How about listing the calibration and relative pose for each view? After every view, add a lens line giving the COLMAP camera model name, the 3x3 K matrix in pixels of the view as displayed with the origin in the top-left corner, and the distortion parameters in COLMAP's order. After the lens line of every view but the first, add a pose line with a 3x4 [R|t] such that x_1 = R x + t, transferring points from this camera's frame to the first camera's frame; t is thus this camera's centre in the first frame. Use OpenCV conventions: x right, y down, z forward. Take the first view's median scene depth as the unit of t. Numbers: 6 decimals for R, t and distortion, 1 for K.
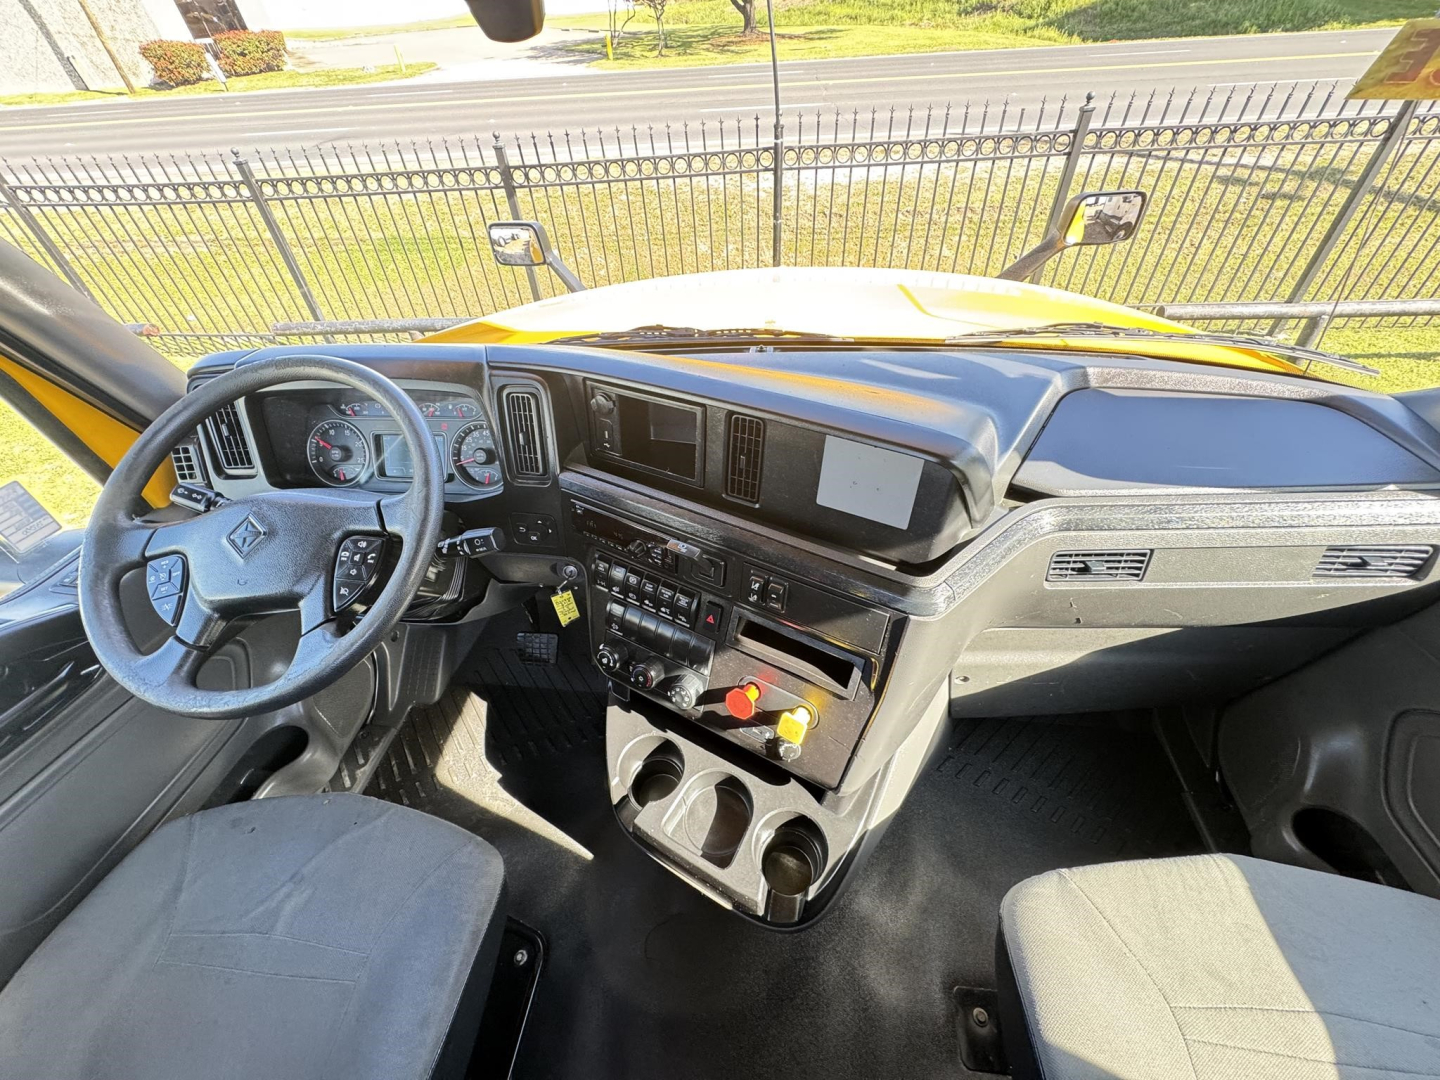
lens RADIAL K [[556.8, 0, 720.0], [0, 556.8, 540.0], [0, 0, 1]] dist [-0.023433, -0.000325]
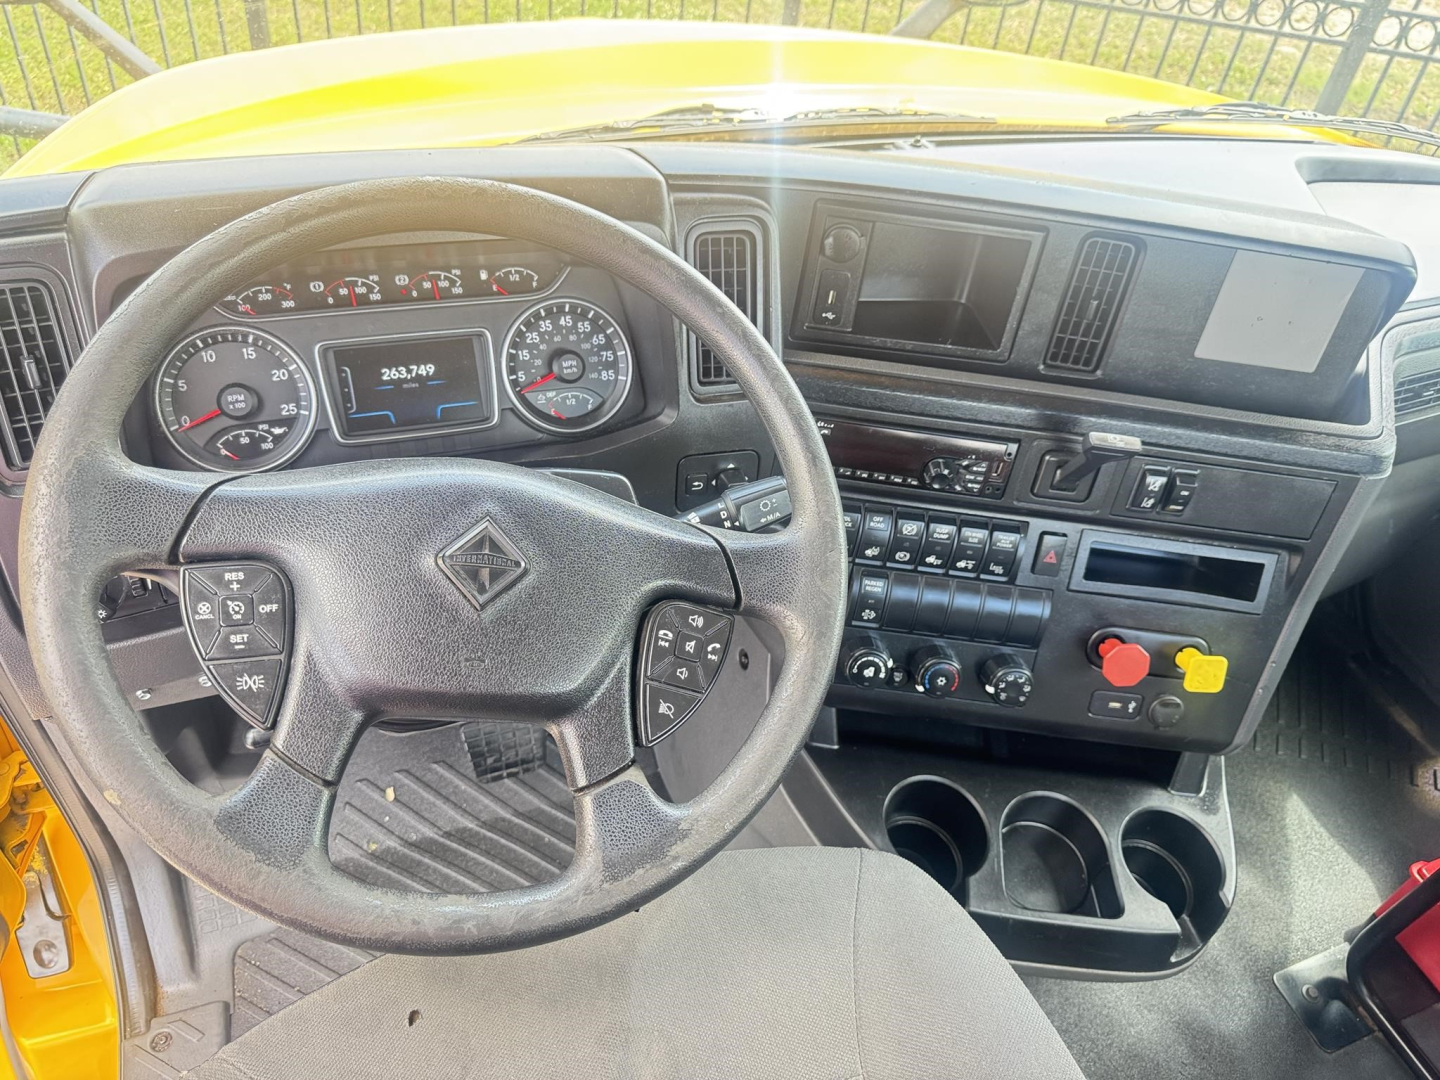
lens RADIAL K [[977.2, 0, 720.0], [0, 977.2, 540.0], [0, 0, 1]] dist [0.062424, -0.137403]
pose [[0.879071, -0.201377, 0.432066, -0.854713], [0.184359, 0.979481, 0.081423, -0.044937], [-0.439597, 0.008079, 0.898159, 0.122164]]
